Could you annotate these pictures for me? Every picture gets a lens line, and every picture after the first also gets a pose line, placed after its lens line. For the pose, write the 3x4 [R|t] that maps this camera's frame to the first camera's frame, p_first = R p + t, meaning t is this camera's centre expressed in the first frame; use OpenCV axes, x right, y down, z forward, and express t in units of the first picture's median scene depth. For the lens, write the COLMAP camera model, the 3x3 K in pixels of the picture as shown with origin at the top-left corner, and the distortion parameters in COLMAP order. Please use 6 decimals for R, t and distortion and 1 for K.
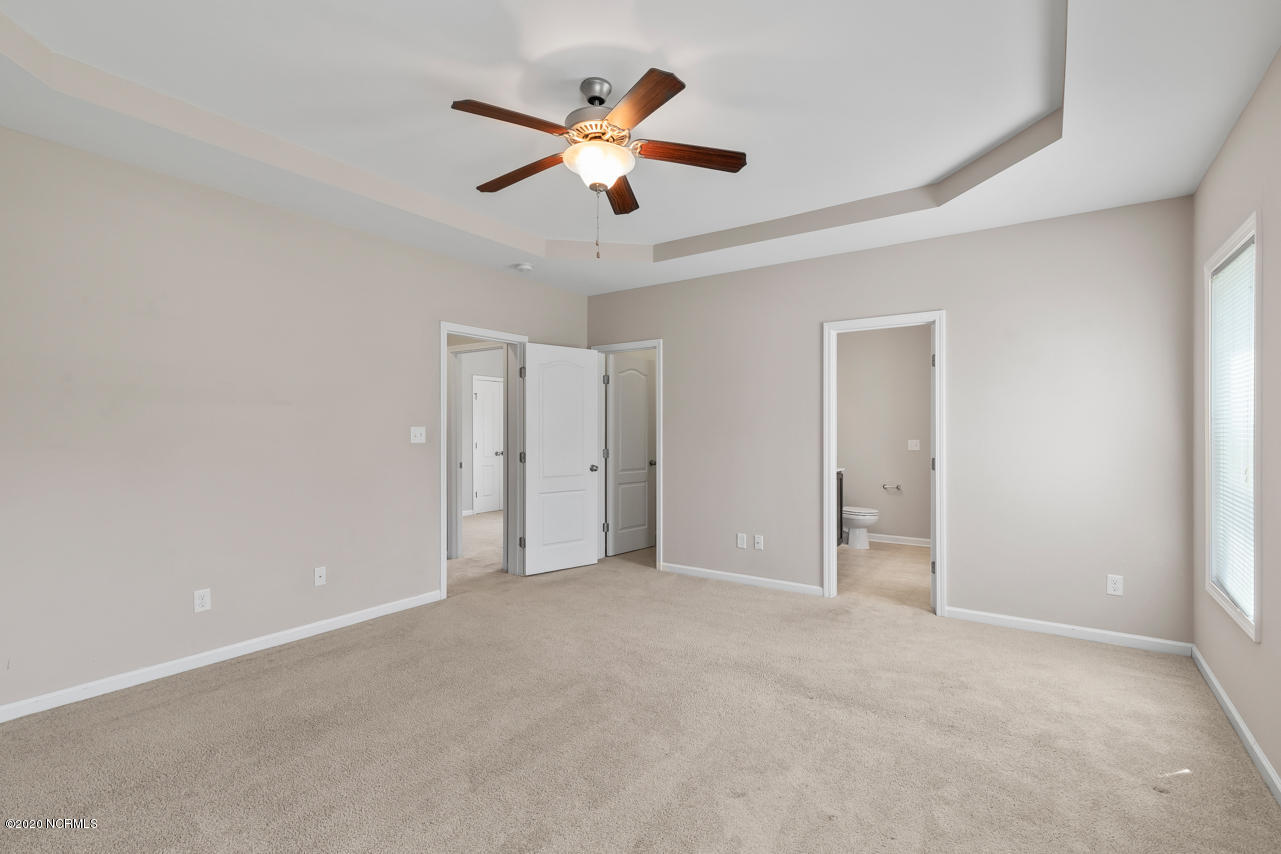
lens RADIAL K [[588.3, 0, 657.8], [0, 588.3, 427.6], [0, 0, 1]] dist [0.016475, -0.003999]
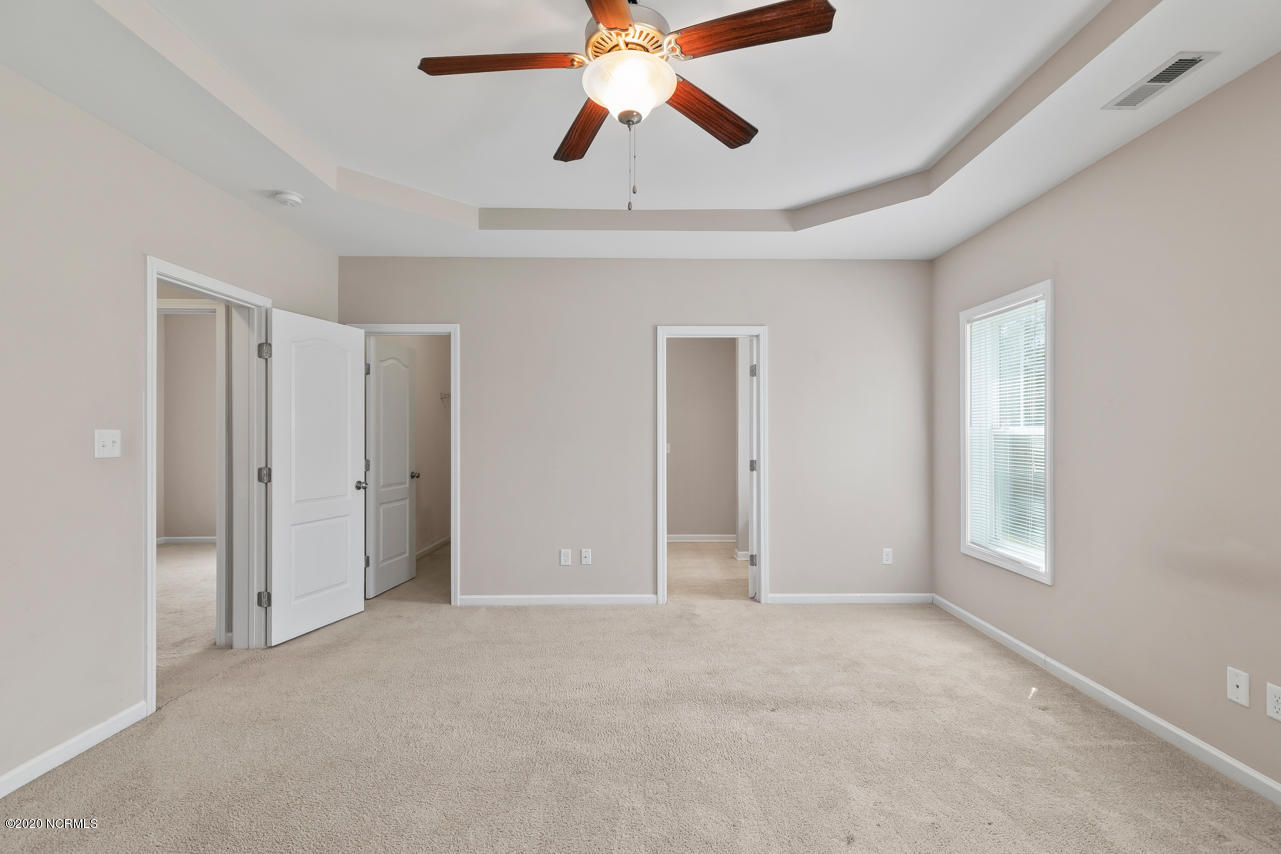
lens RADIAL K [[588.3, 0, 645.1], [0, 588.3, 431.5], [0, 0, 1]] dist [0.016475, -0.003999]
pose [[0.817929, 0.002500, 0.575314, -0.322702], [-0.002199, 0.999997, -0.001219, 0.000439], [-0.575315, -0.000268, 0.817932, 0.223022]]
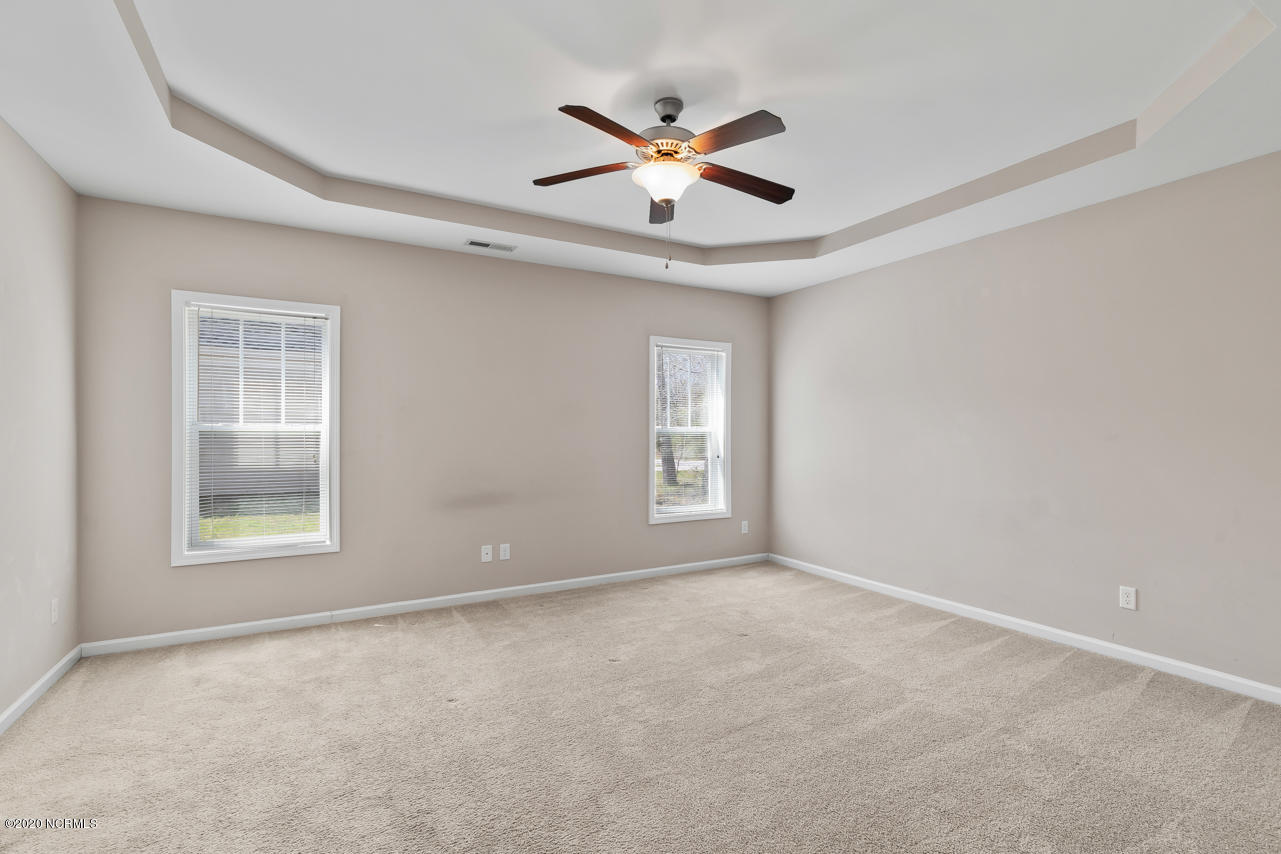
lens RADIAL K [[602.2, 0, 643.6], [0, 602.2, 426.0], [0, 0, 1]] dist [0.002765, -0.000851]
pose [[-0.887354, 0.002184, 0.461083, -0.338524], [0.001552, 0.999997, -0.001749, -0.003063], [-0.461085, -0.000837, -0.887355, 1.183602]]
